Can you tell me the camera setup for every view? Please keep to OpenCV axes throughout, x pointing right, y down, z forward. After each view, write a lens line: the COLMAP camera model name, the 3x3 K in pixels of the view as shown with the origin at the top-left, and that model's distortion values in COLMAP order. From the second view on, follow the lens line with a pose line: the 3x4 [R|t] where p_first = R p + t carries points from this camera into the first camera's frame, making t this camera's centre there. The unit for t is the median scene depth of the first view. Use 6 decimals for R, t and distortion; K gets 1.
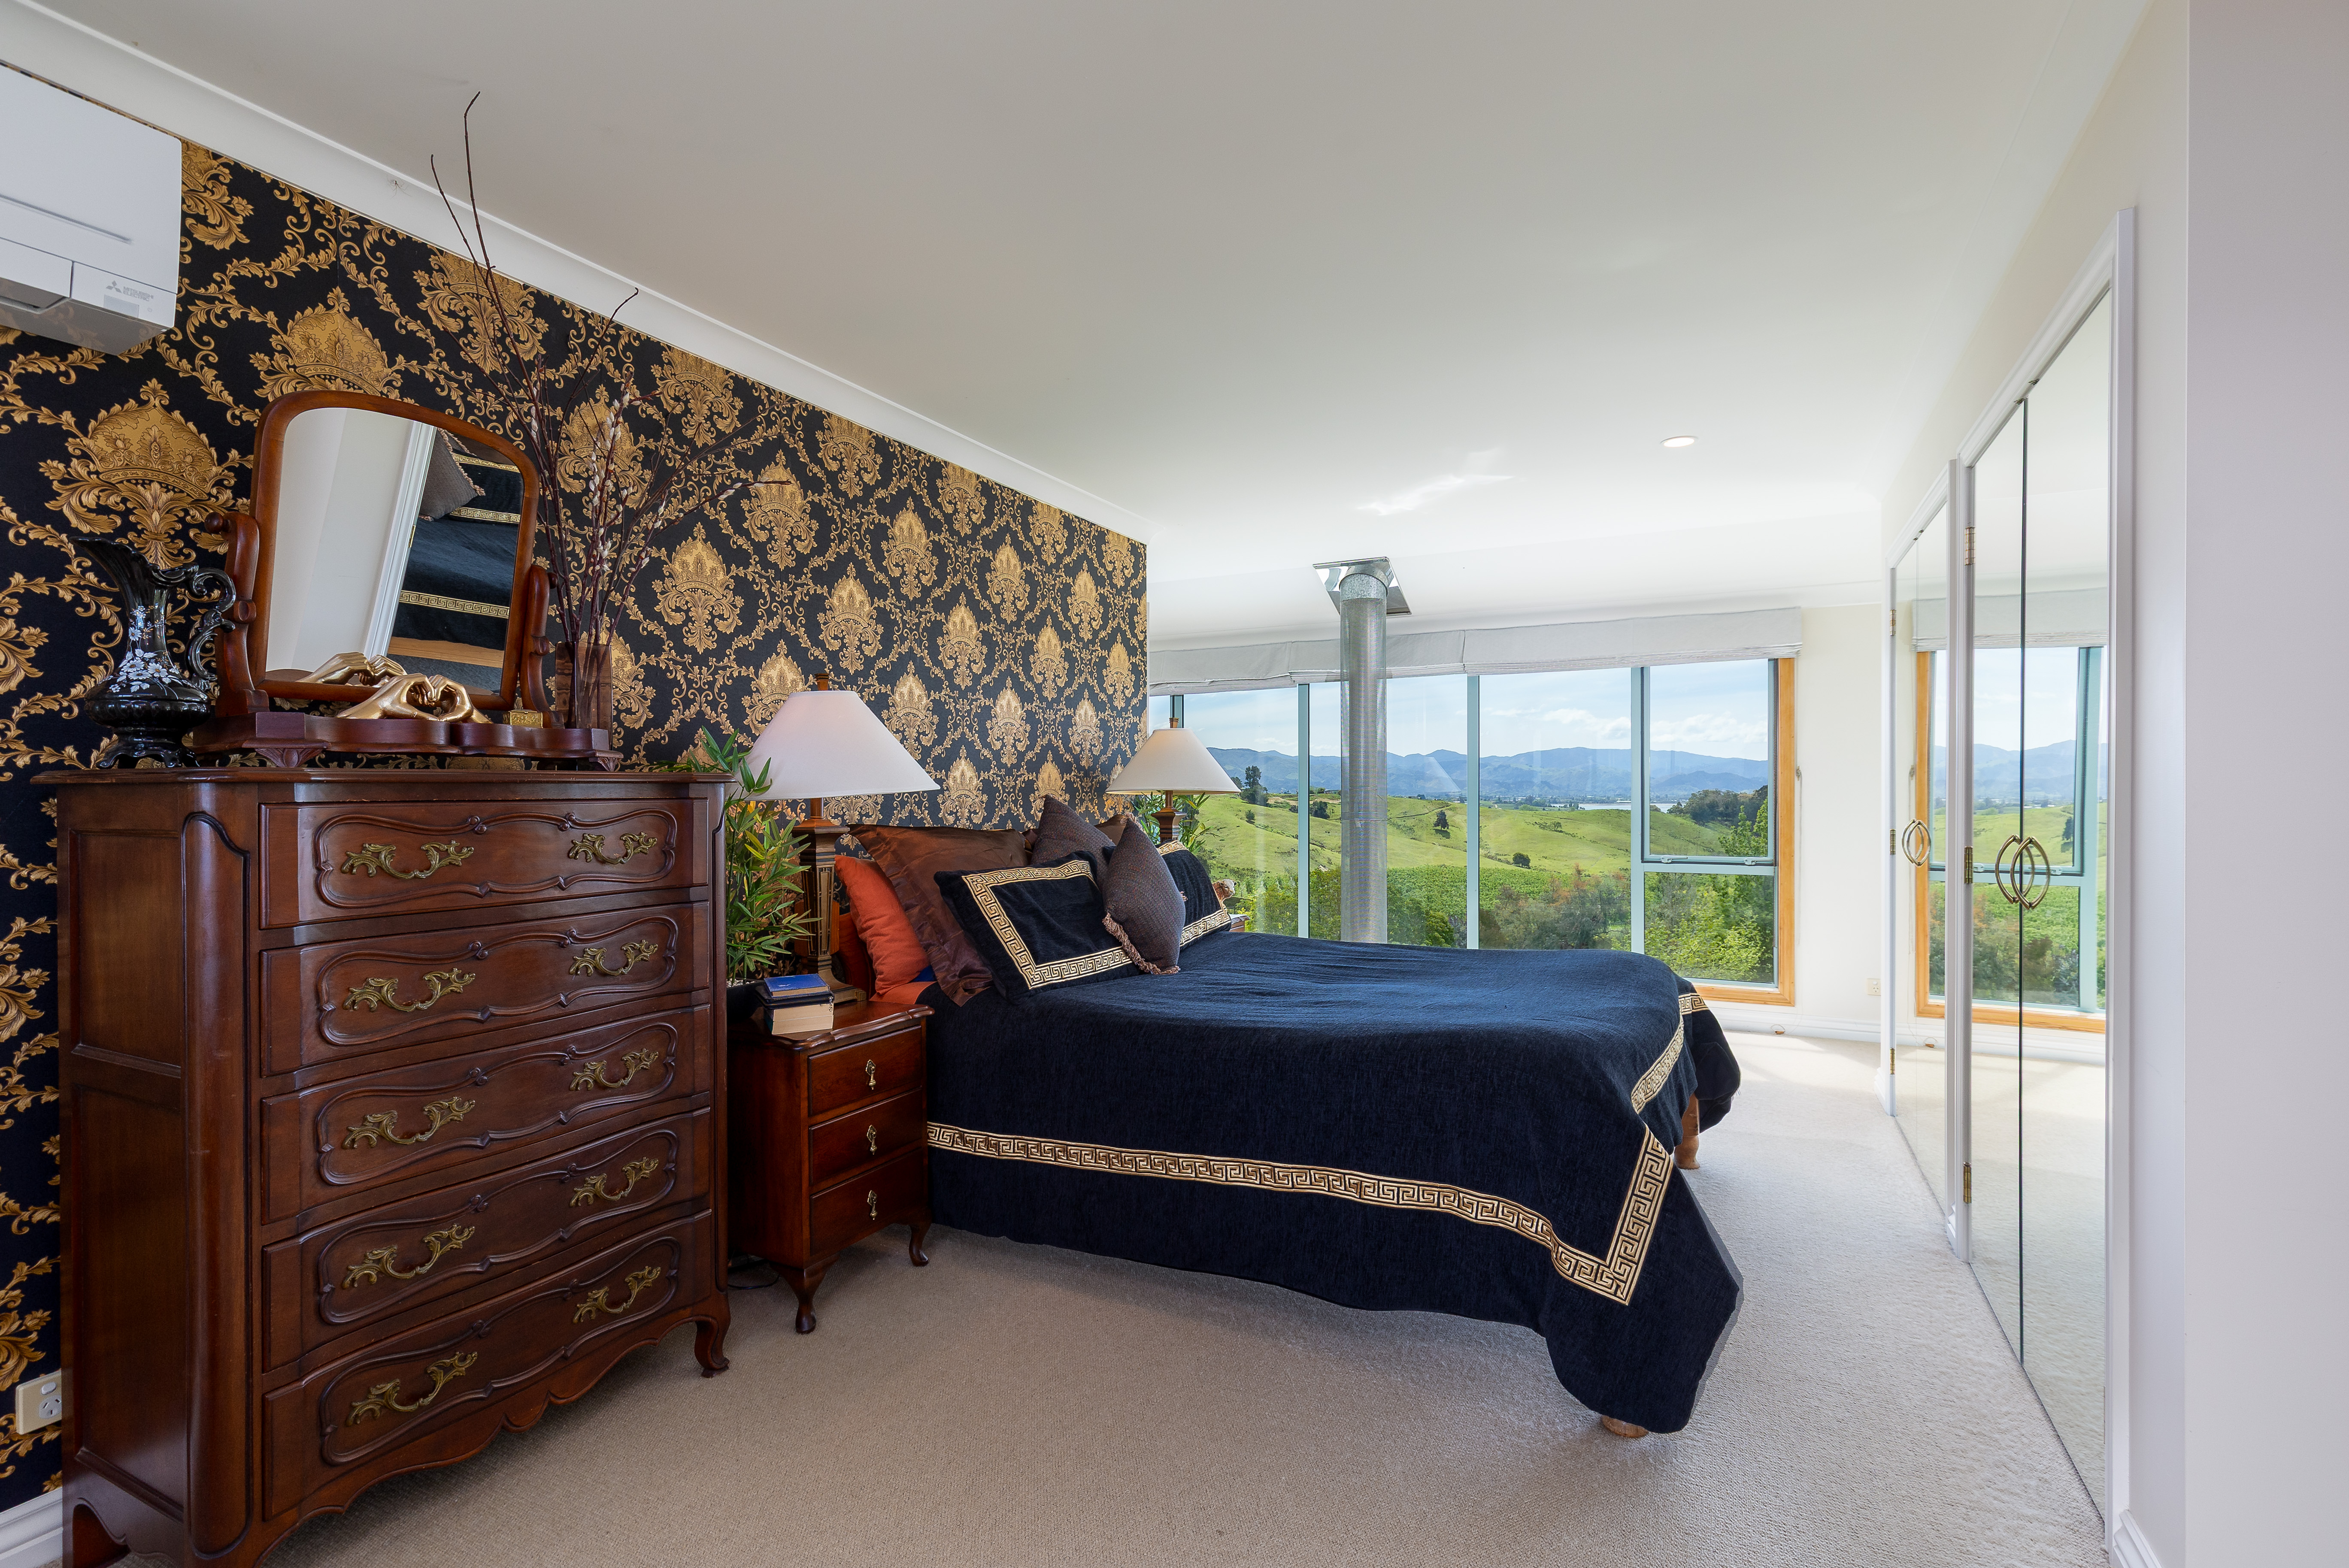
lens RADIAL K [[1095.8, 0, 1174.5], [0, 1095.8, 784.0], [0, 0, 1]] dist [0.000059, -0.000009]
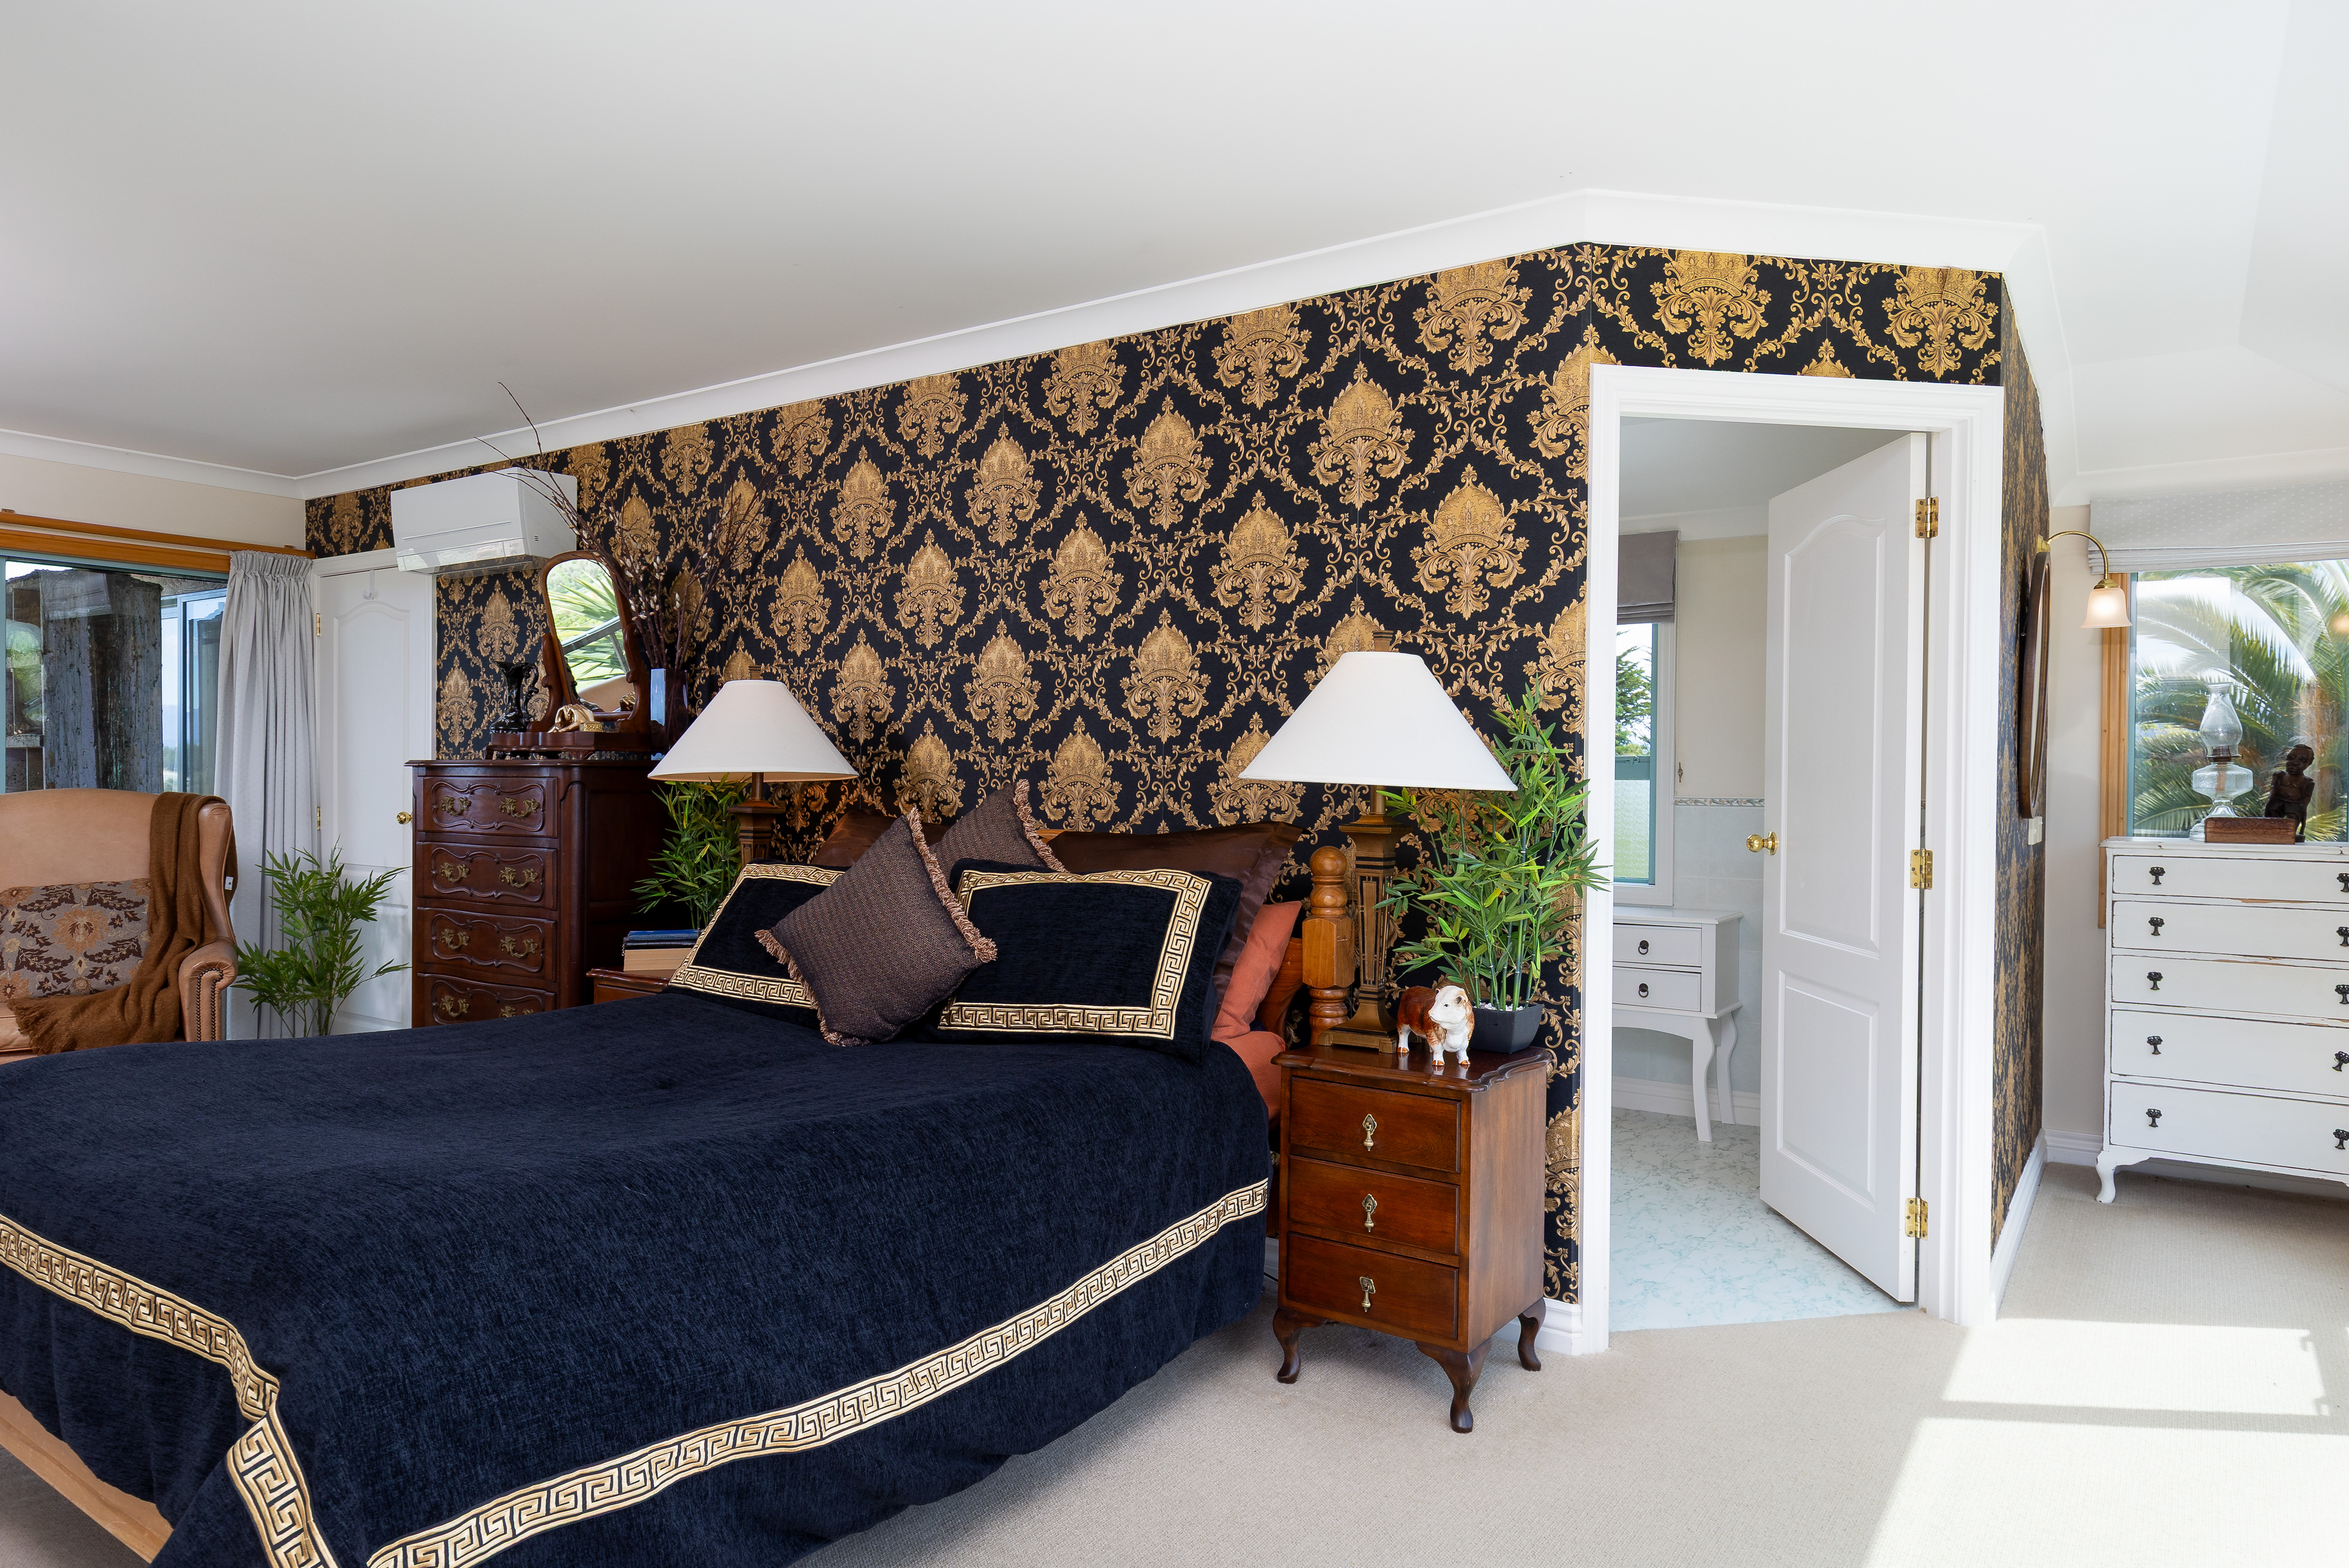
lens RADIAL K [[1197.7, 0, 1438.6], [0, 1197.7, 792.3], [0, 0, 1]] dist [0.002192, -0.000206]
pose [[-0.000607, 0.007308, -0.999973, 0.604261], [-0.004921, 0.999961, 0.007311, 0.009370], [0.999988, 0.004926, -0.000571, 1.204546]]
